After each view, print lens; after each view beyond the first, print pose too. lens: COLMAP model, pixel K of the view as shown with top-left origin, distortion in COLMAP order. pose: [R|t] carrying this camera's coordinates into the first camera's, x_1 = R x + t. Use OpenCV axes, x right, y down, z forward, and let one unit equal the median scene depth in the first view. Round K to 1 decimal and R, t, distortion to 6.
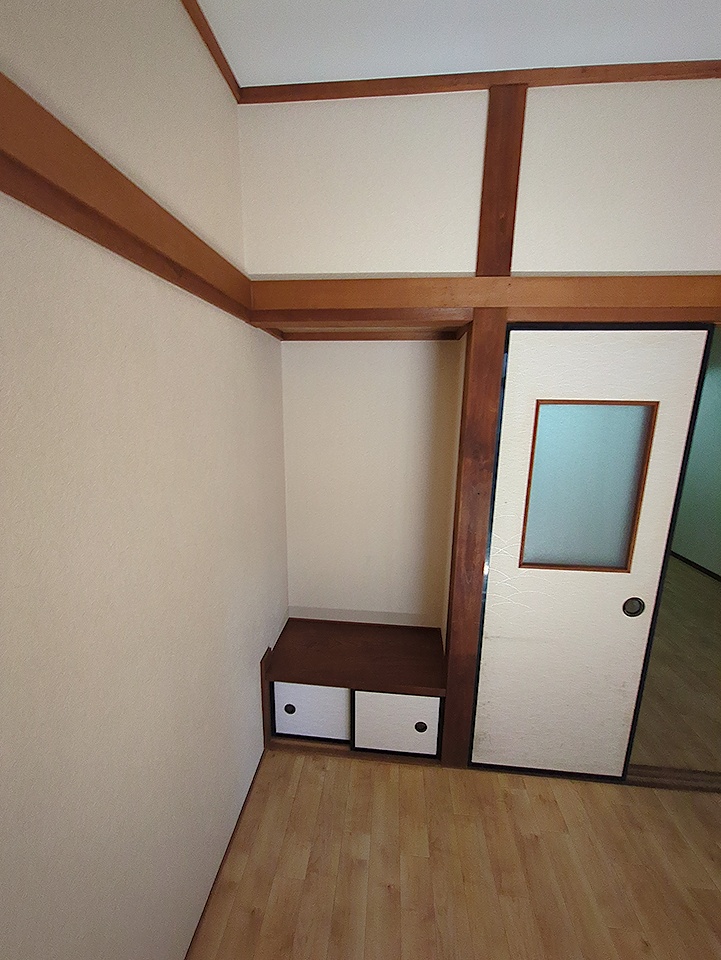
lens RADIAL K [[379.7, 0, 360.5], [0, 379.7, 480.0], [0, 0, 1]] dist [-0.010675, 0.000230]
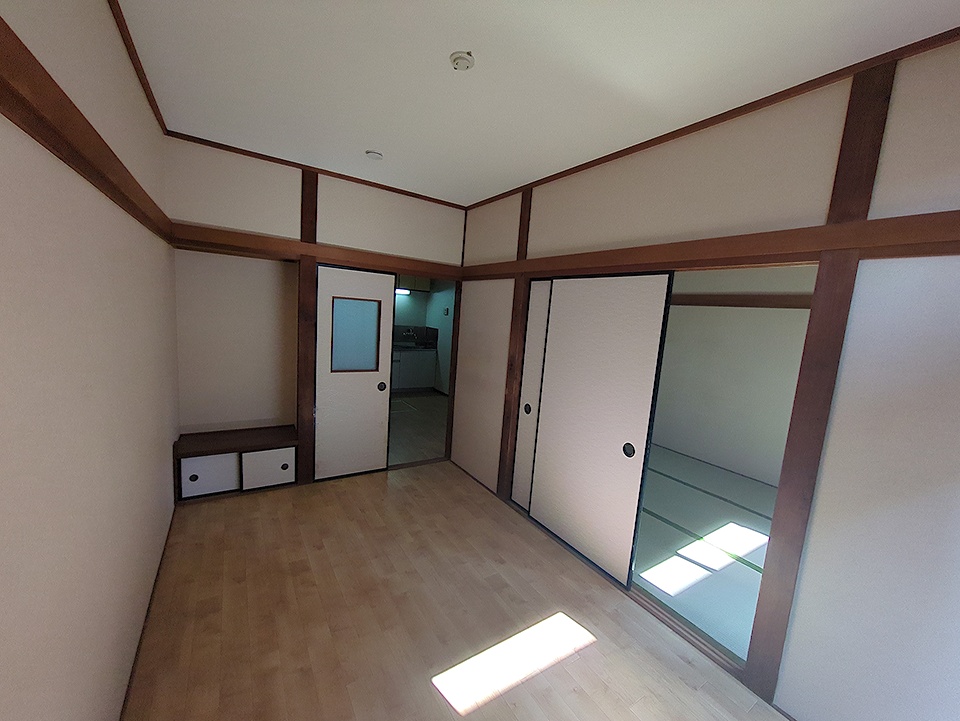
lens RADIAL K [[379.7, 0, 490.6], [0, 379.7, 364.7], [0, 0, 1]] dist [-0.010675, 0.000230]
pose [[0.767704, -0.038181, 0.639666, -0.246255], [0.069169, 0.997328, -0.023485, 0.276975], [-0.637060, 0.062275, 0.768294, -1.161959]]
